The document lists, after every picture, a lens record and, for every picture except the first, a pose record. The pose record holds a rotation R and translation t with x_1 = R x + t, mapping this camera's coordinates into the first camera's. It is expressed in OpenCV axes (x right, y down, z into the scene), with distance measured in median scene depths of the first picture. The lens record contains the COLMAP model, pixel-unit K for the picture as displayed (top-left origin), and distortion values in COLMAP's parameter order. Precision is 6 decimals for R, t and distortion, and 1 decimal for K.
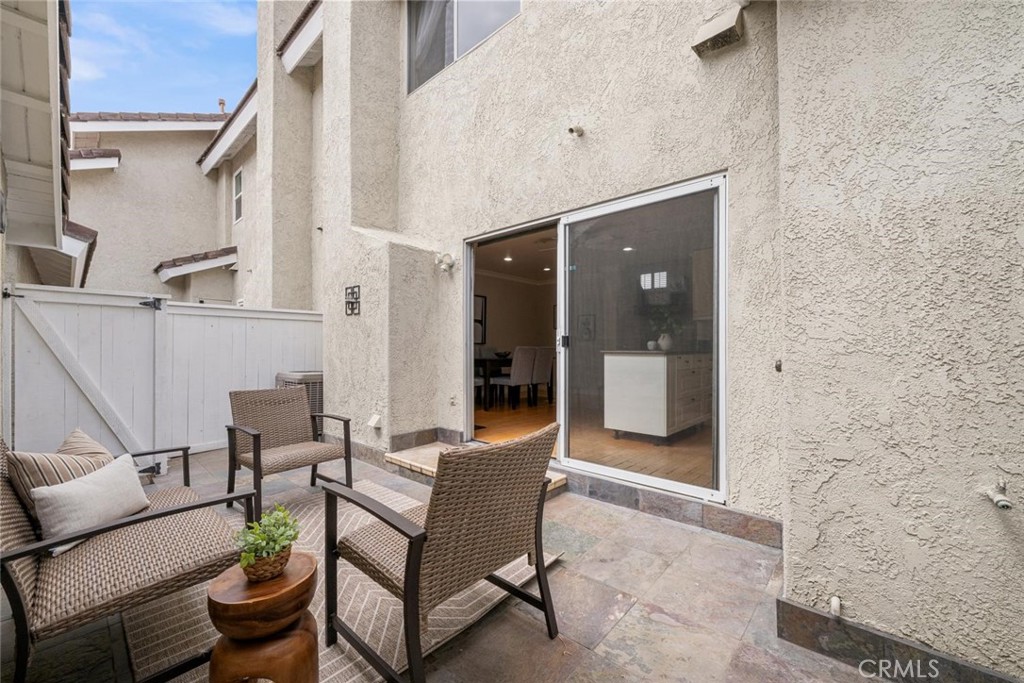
lens RADIAL K [[407.6, 0, 511.7], [0, 407.6, 346.2], [0, 0, 1]] dist [0.000463, 0.000023]
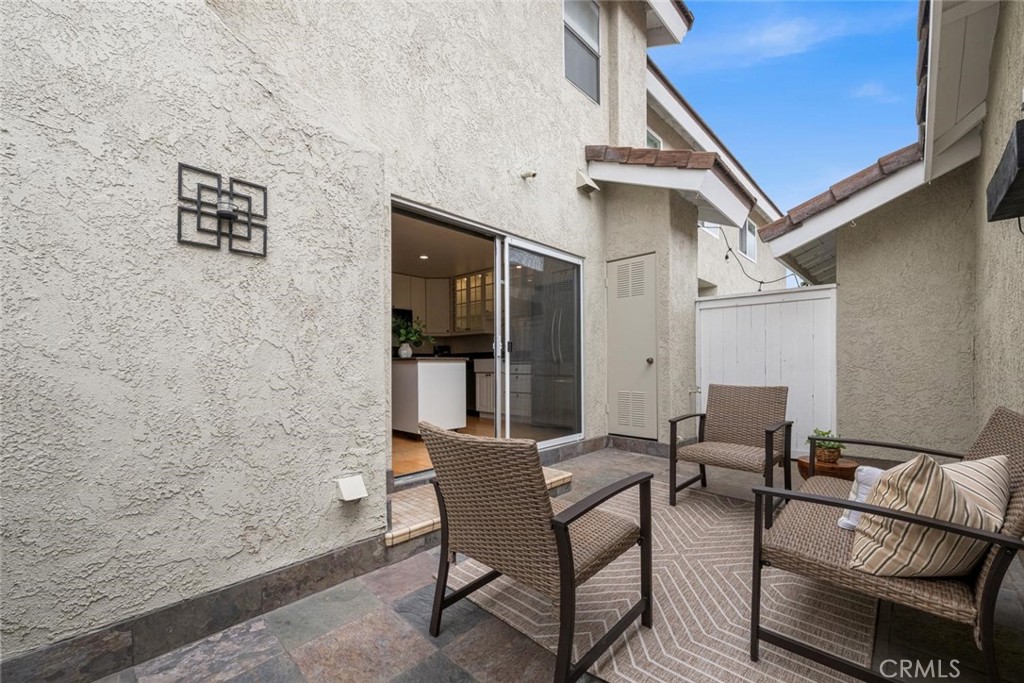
lens RADIAL K [[413.3, 0, 511.2], [0, 413.3, 366.7], [0, 0, 1]] dist [0.000628, 0.000281]
pose [[0.025188, -0.003798, 0.999676, -0.926542], [0.001121, 0.999992, 0.003771, 0.035709], [-0.999682, 0.001025, 0.025192, 0.873273]]
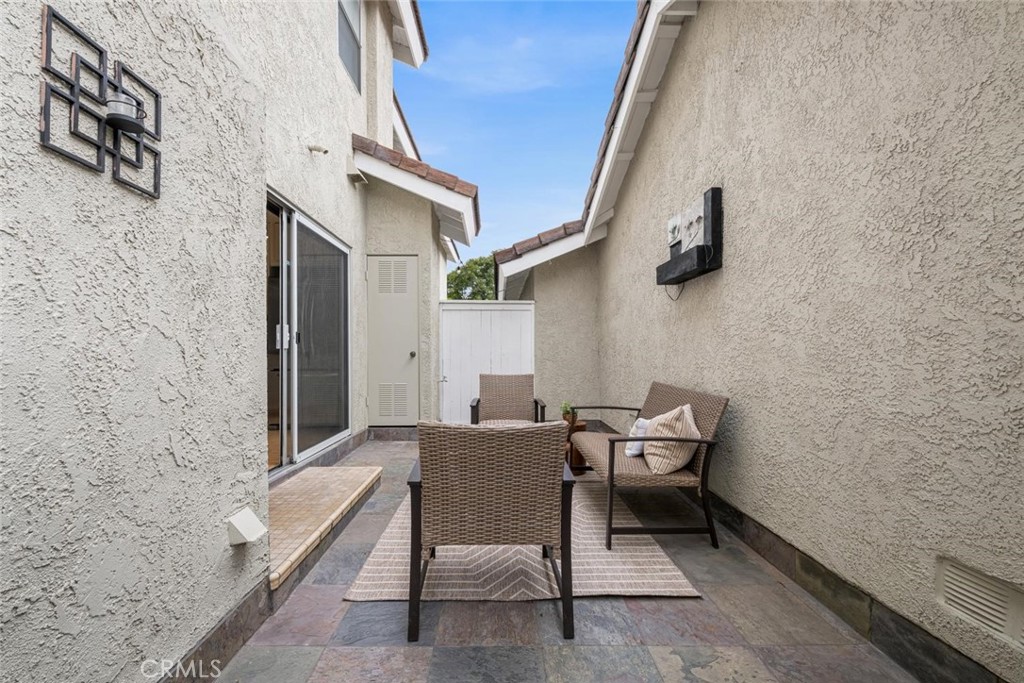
lens RADIAL K [[414.3, 0, 509.2], [0, 414.3, 356.1], [0, 0, 1]] dist [-0.000045, -0.000309]
pose [[-0.696562, -0.000791, 0.717496, -0.863848], [-0.000657, 1.000000, 0.000464, 0.028303], [-0.717496, -0.000148, -0.696562, 1.205229]]
